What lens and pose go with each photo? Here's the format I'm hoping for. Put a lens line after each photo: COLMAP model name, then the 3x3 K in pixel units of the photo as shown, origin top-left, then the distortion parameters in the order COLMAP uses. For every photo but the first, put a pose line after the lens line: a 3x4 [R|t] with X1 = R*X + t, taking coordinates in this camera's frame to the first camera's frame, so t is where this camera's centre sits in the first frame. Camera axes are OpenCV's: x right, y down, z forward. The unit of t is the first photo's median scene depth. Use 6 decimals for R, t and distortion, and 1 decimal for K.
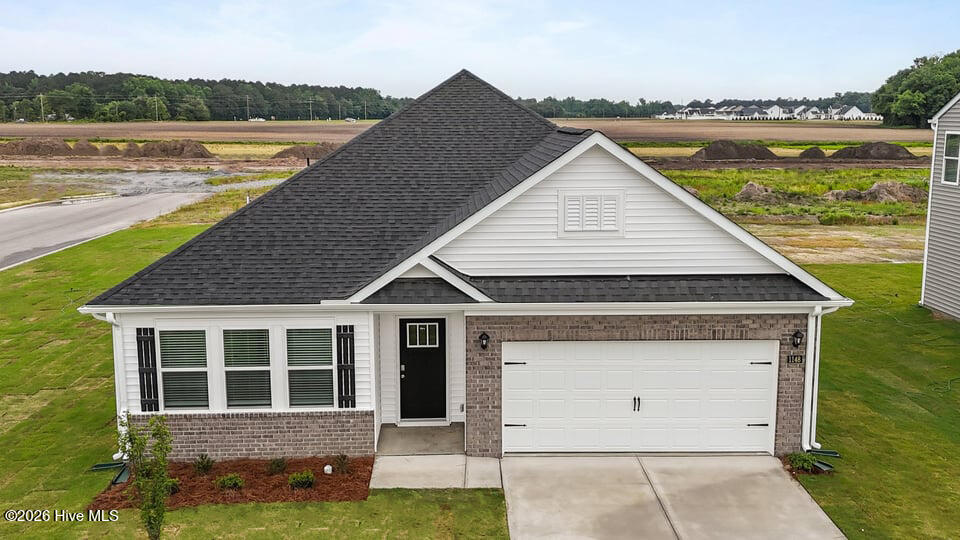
lens RADIAL K [[939.9, 0, 480.0], [0, 939.9, 270.0], [0, 0, 1]] dist [0.133507, -0.320317]
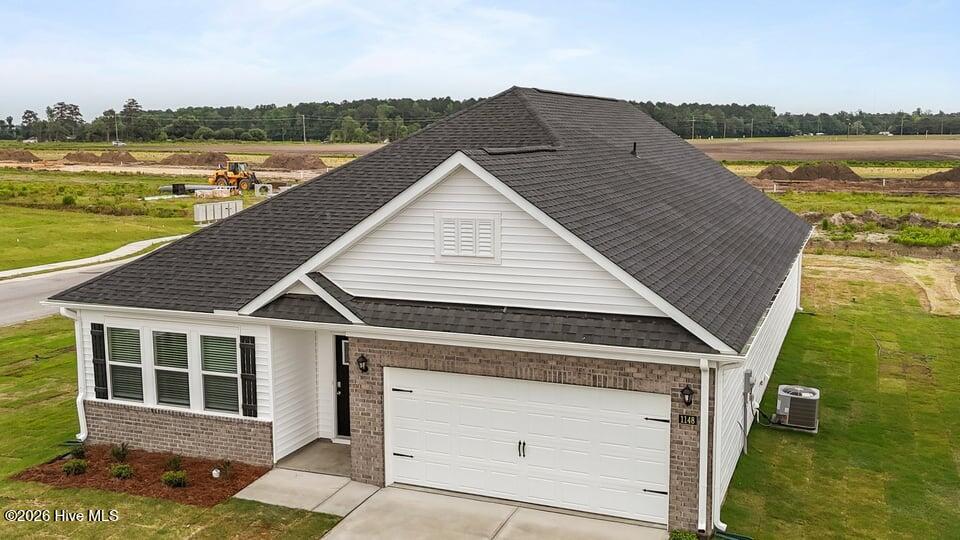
lens RADIAL K [[939.9, 0, 480.0], [0, 939.9, 270.0], [0, 0, 1]] dist [0.133507, -0.320317]
pose [[0.917494, 0.055253, -0.393892, 0.490305], [-0.062929, 0.997996, -0.006589, -0.022424], [0.392739, 0.030833, 0.919133, 0.146174]]
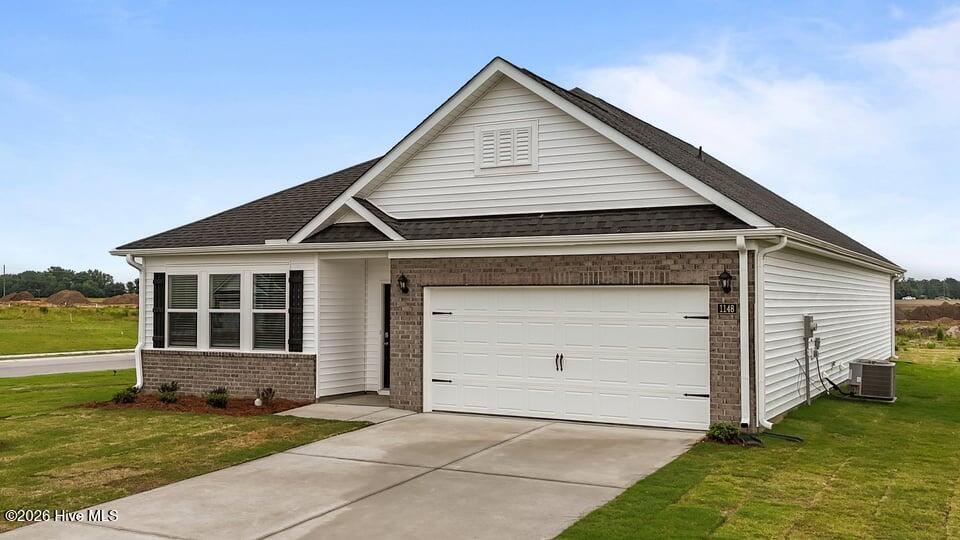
lens RADIAL K [[939.9, 0, 480.0], [0, 939.9, 270.0], [0, 0, 1]] dist [0.133507, -0.320317]
pose [[0.869596, -0.011530, -0.493629, 0.552084], [-0.084199, 0.981622, -0.171257, 0.220060], [0.486531, 0.190488, 0.852644, 0.199576]]
